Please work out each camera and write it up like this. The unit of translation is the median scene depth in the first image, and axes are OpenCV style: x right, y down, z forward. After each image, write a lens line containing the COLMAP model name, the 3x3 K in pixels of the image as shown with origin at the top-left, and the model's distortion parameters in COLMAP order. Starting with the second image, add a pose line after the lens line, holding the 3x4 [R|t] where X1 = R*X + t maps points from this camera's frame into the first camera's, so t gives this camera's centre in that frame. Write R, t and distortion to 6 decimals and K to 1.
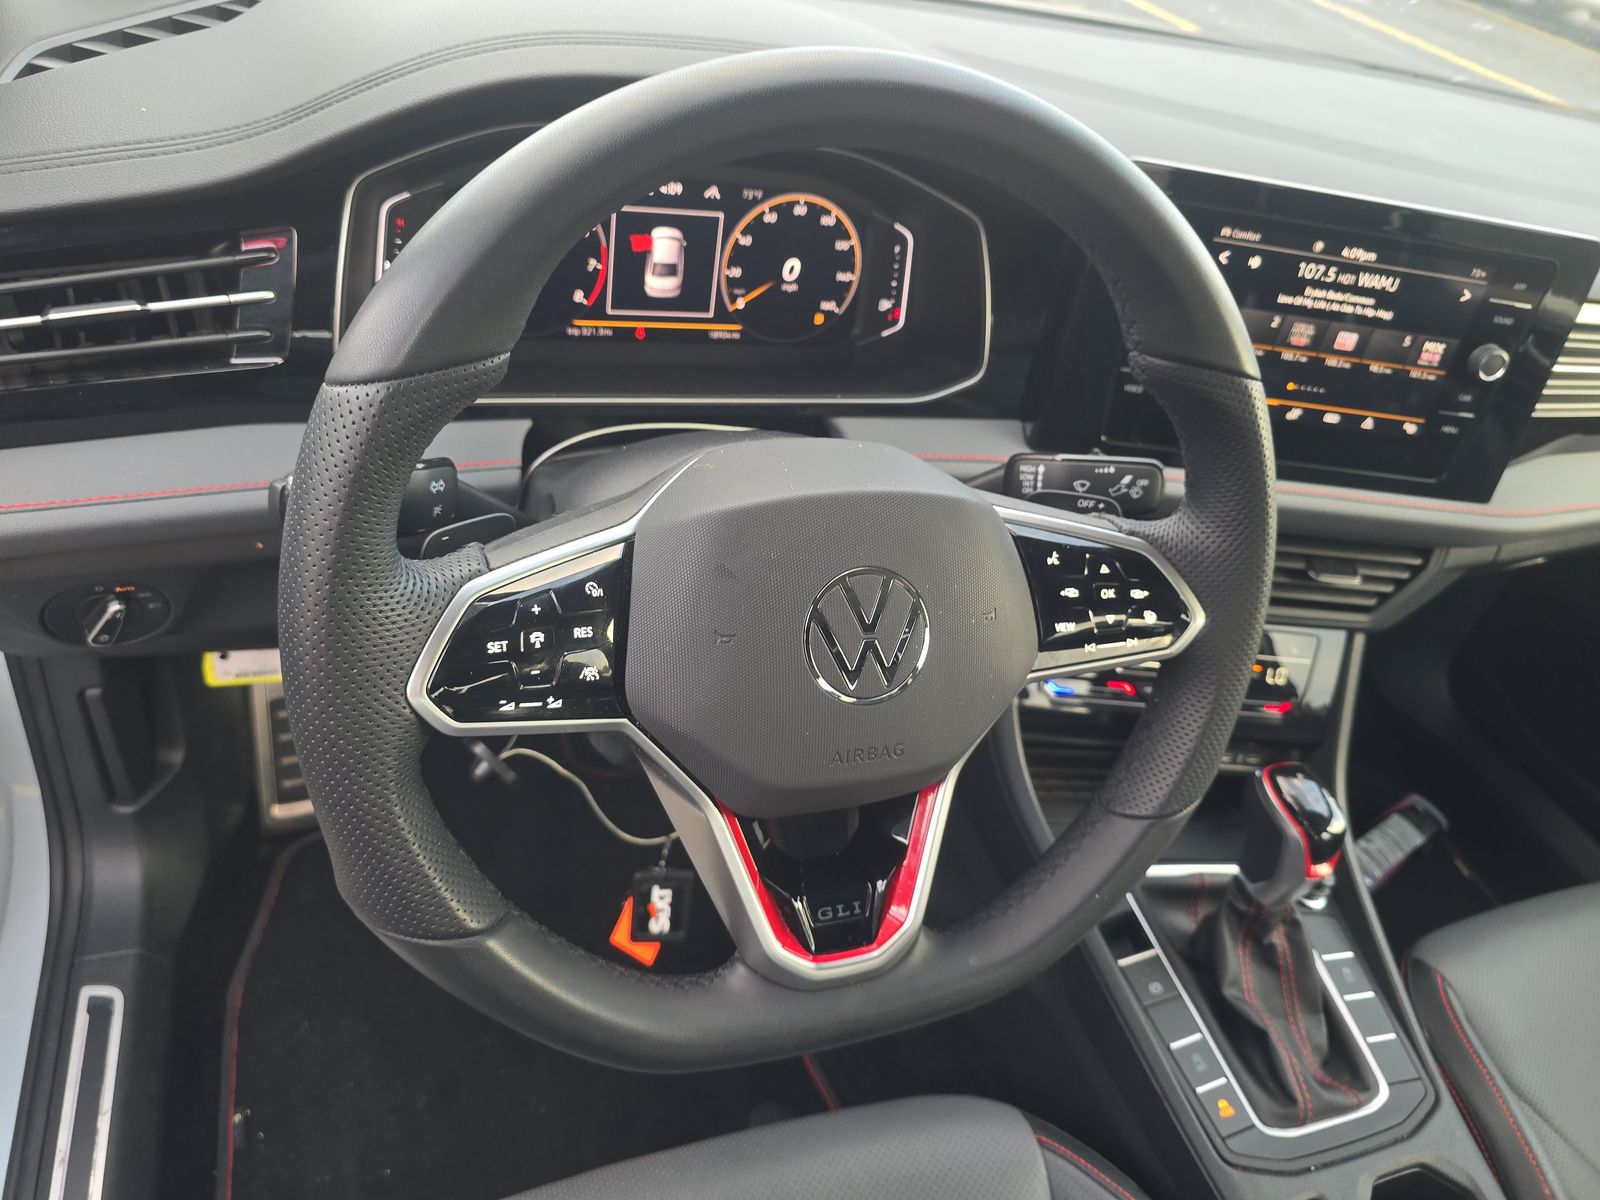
lens RADIAL K [[1096.3, 0, 811.5], [0, 1096.3, 590.6], [0, 0, 1]] dist [0.081354, -0.158578]
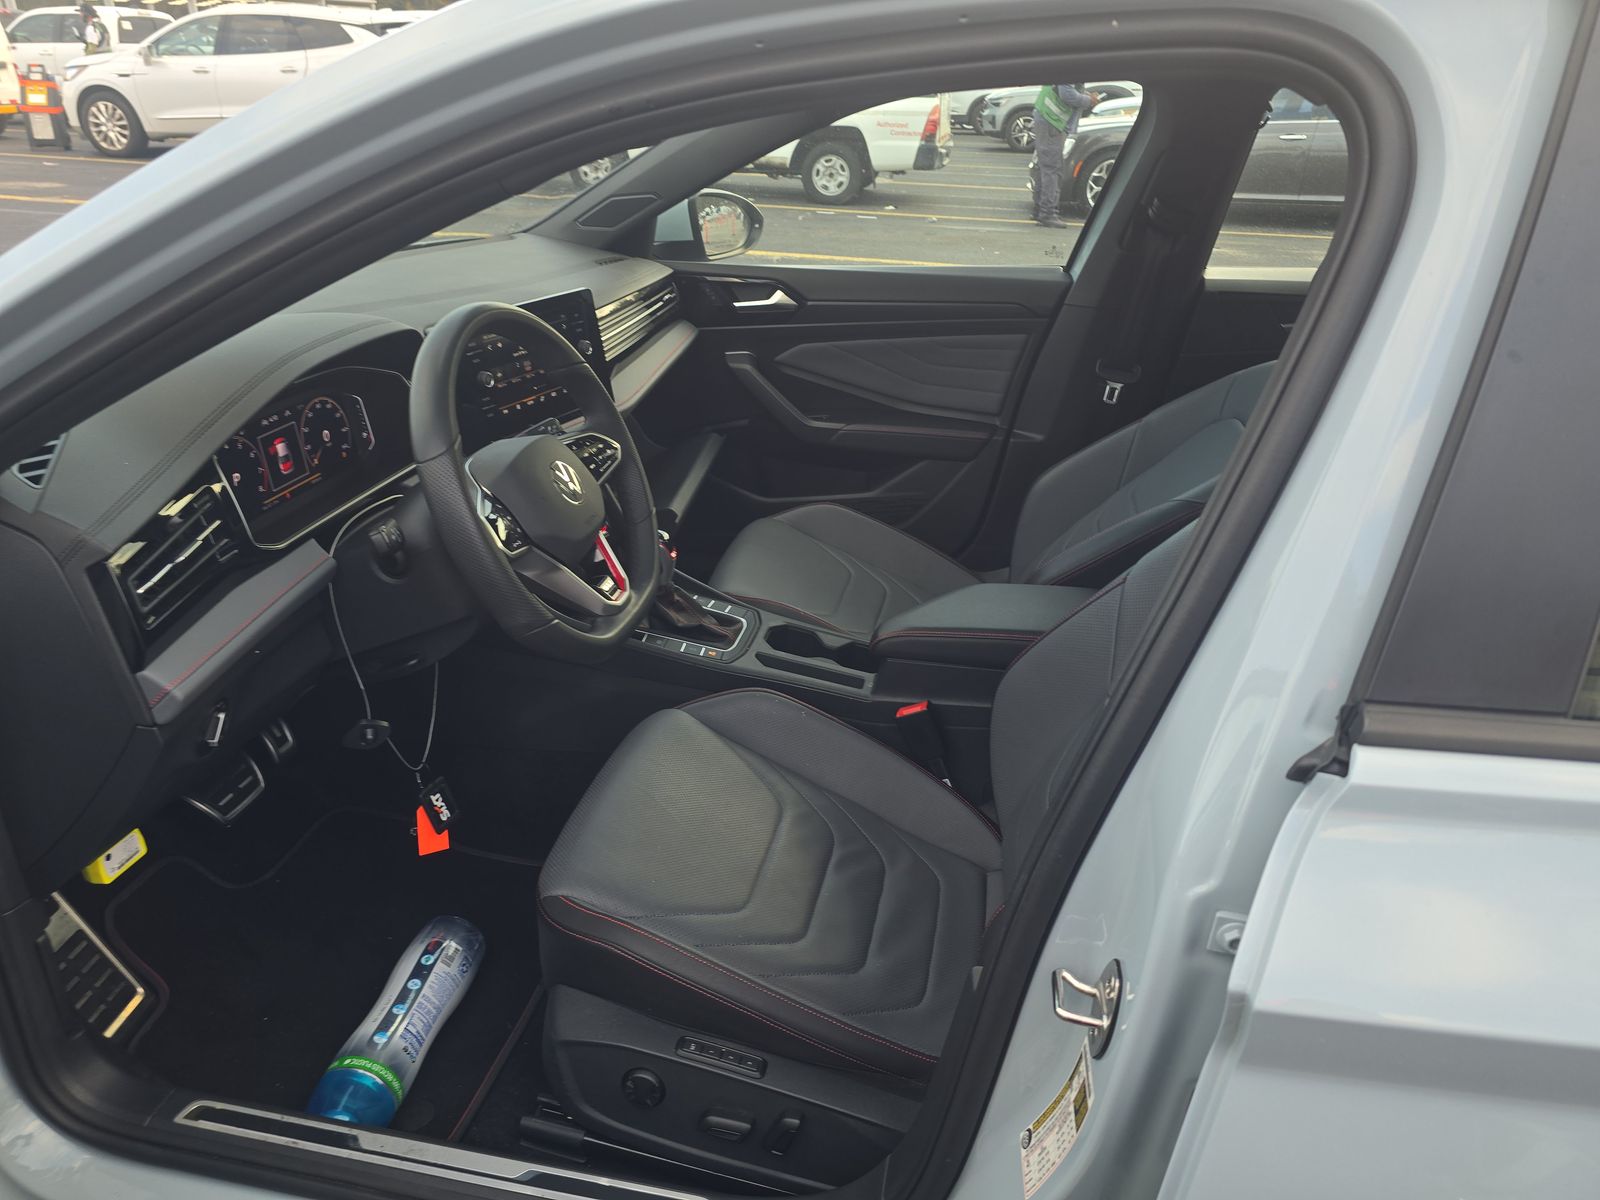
lens RADIAL K [[1062.2, 0, 800.0], [0, 1062.2, 600.0], [0, 0, 1]] dist [0.001778, -0.000338]
pose [[0.501795, -0.523278, 0.688753, -1.040630], [0.581641, 0.793486, 0.179091, 0.086729], [-0.640230, 0.310741, 0.702528, -0.751343]]
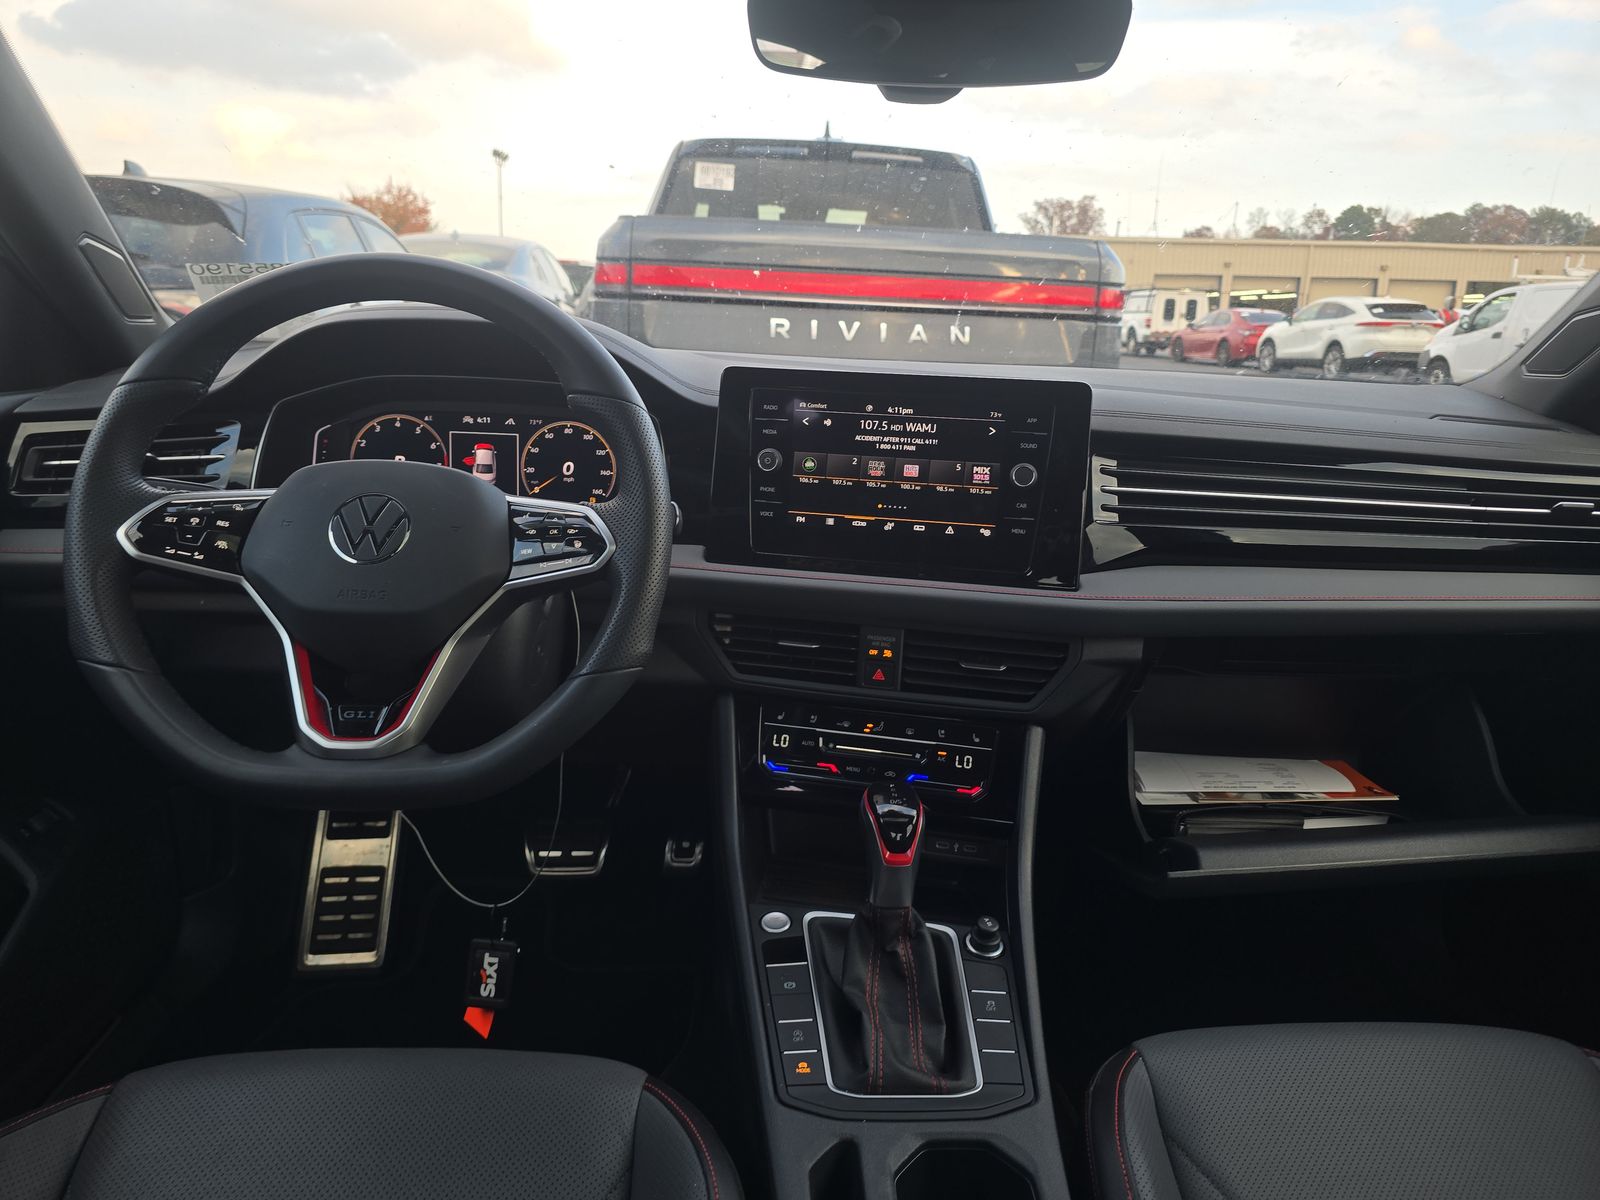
lens RADIAL K [[1096.3, 0, 811.5], [0, 1096.3, 590.6], [0, 0, 1]] dist [0.081354, -0.158578]
pose [[0.954272, -0.075166, -0.289337, 0.762848], [-0.059064, 0.901386, -0.428970, 0.526080], [0.293048, 0.426443, 0.855727, -0.171905]]
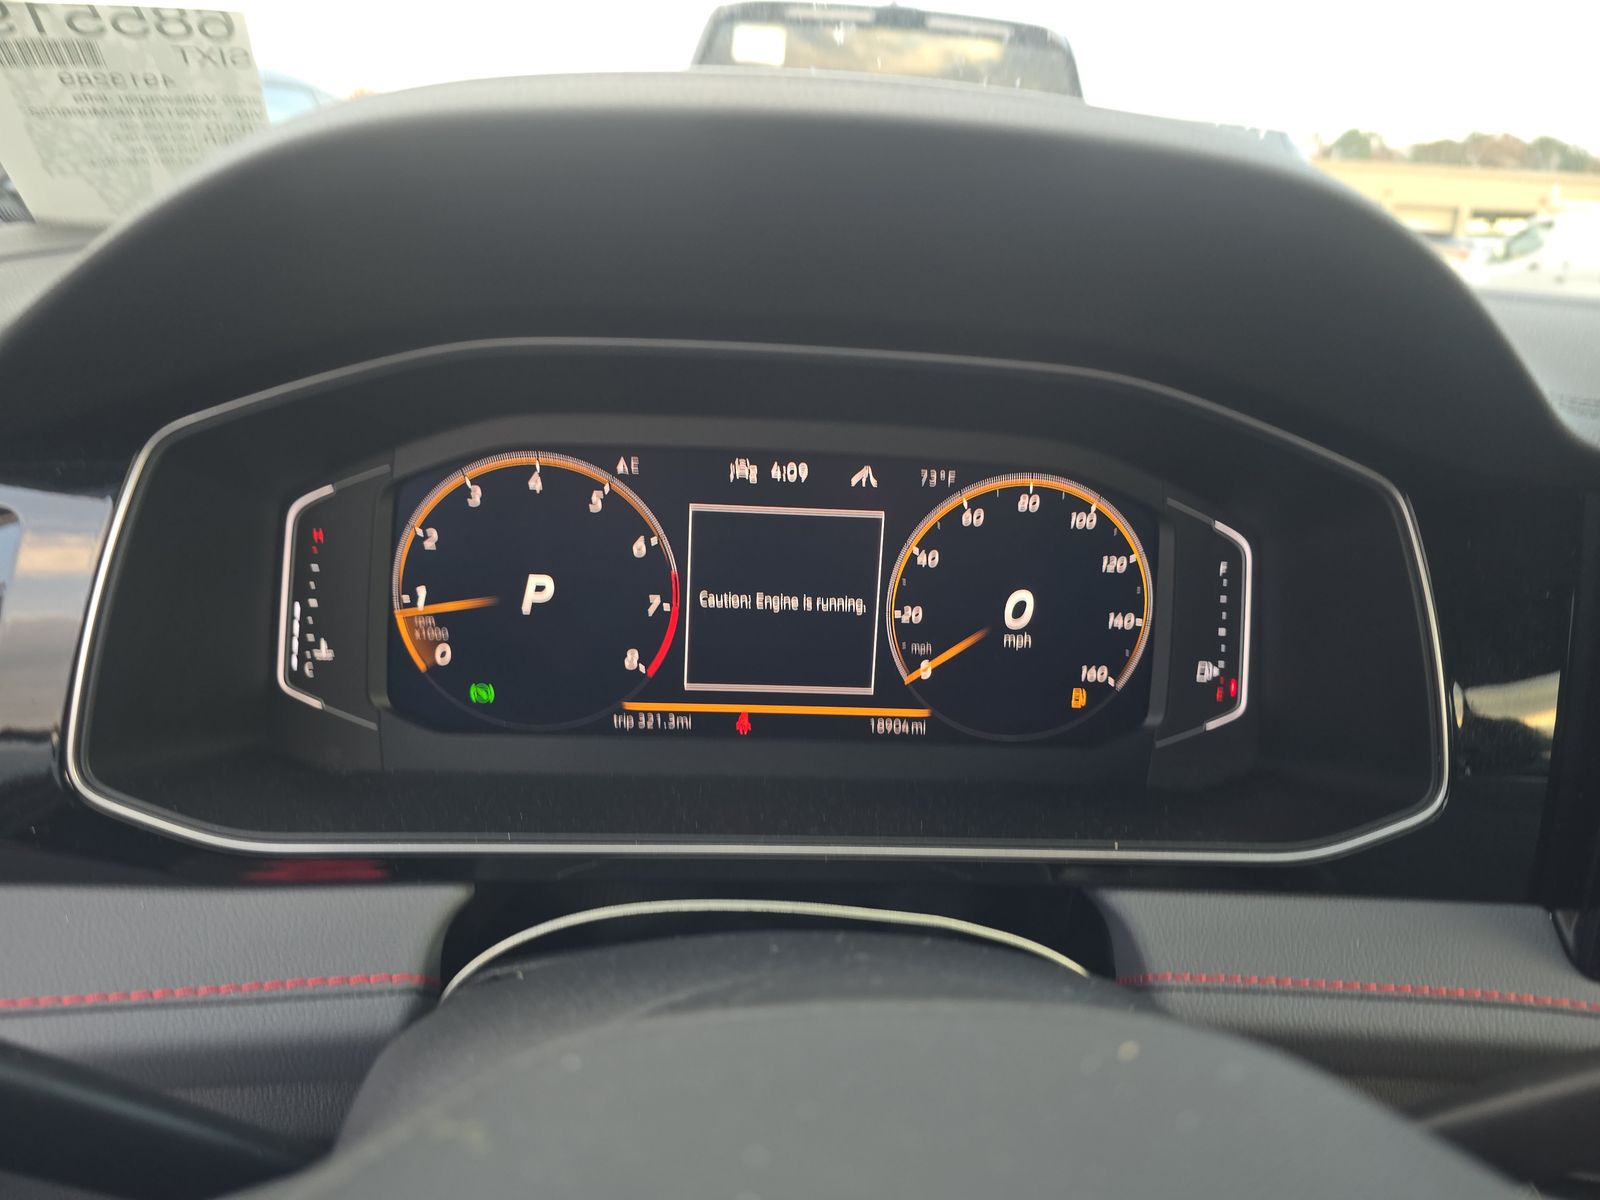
lens RADIAL K [[1096.3, 0, 811.5], [0, 1096.3, 590.6], [0, 0, 1]] dist [0.081354, -0.158578]
pose [[0.959470, -0.045252, -0.278155, 0.035709], [-0.062738, 0.927954, -0.367376, -0.093628], [0.274739, 0.369937, 0.887505, 0.489443]]
